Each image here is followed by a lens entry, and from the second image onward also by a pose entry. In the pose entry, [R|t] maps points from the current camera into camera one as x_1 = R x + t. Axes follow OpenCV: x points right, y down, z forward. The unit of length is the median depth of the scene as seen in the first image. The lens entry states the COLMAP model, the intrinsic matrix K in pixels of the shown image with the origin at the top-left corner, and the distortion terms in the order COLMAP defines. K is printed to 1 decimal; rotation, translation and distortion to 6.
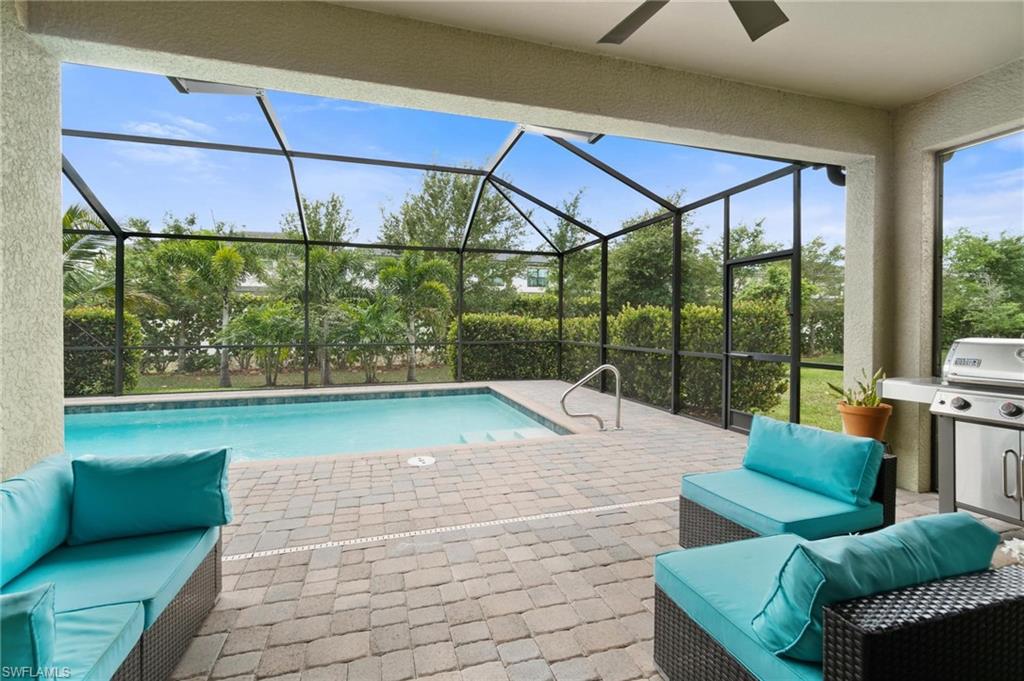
lens RADIAL K [[448.3, 0, 503.4], [0, 448.3, 336.2], [0, 0, 1]] dist [-0.001434, -0.000342]
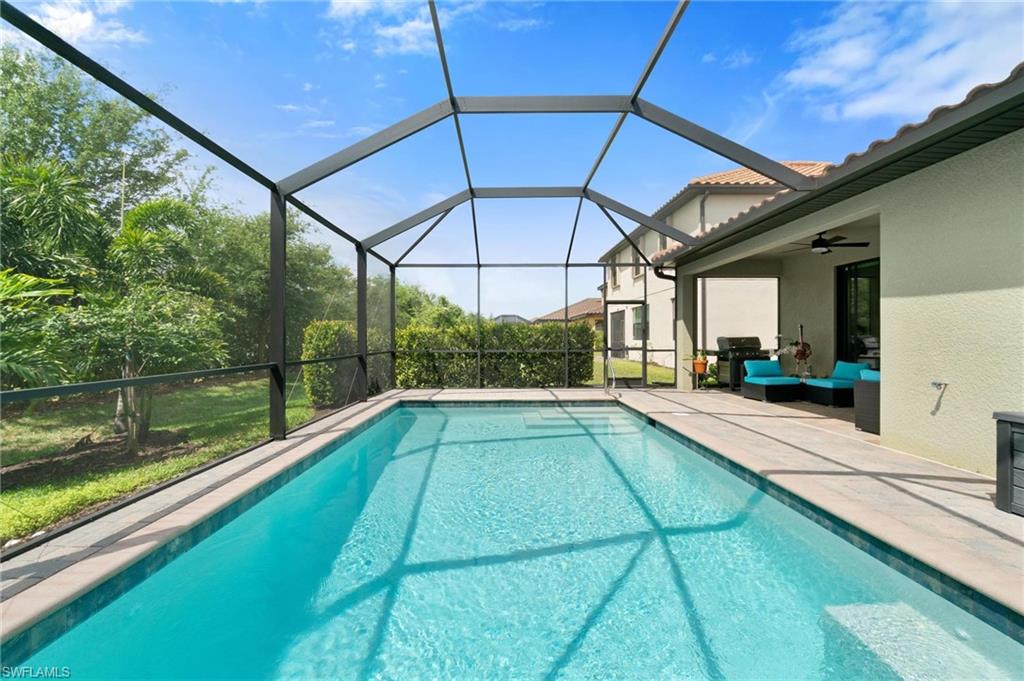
lens RADIAL K [[448.3, 0, 503.4], [0, 448.3, 336.2], [0, 0, 1]] dist [-0.001434, -0.000342]
pose [[0.282657, 0.006380, 0.959200, -1.041172], [0.025869, 0.999563, -0.014272, 0.000763], [-0.958872, 0.028848, 0.282369, 0.635647]]
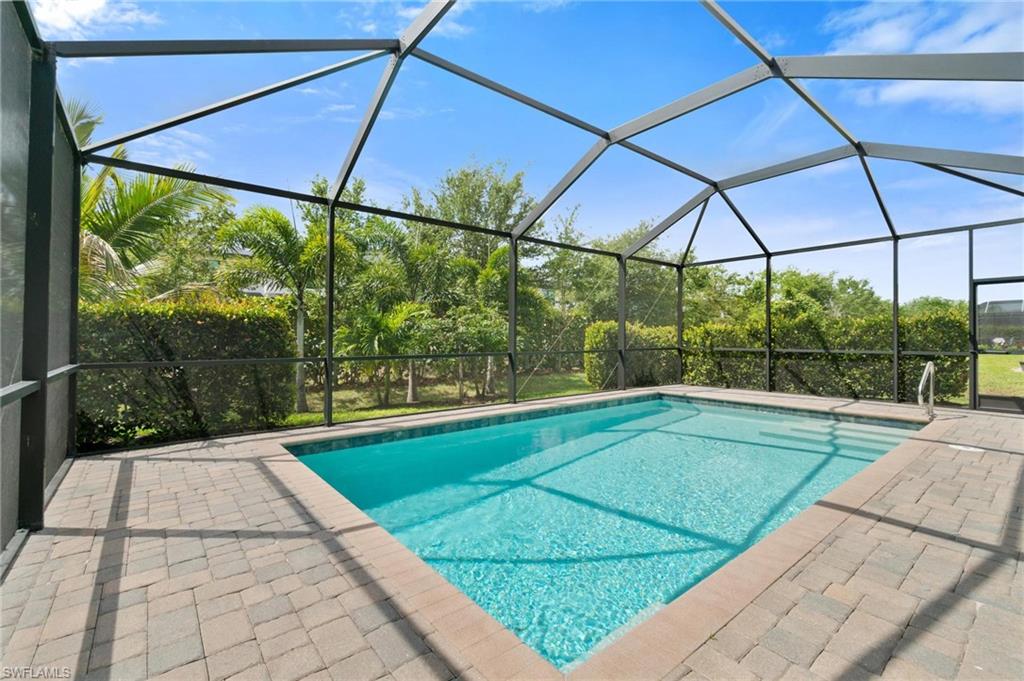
lens RADIAL K [[448.3, 0, 503.4], [0, 448.3, 336.2], [0, 0, 1]] dist [-0.001434, -0.000342]
pose [[0.928782, -0.000014, 0.370627, -0.890519], [0.009644, 0.999662, -0.024130, 0.009401], [-0.370502, 0.025985, 0.928468, 0.224779]]
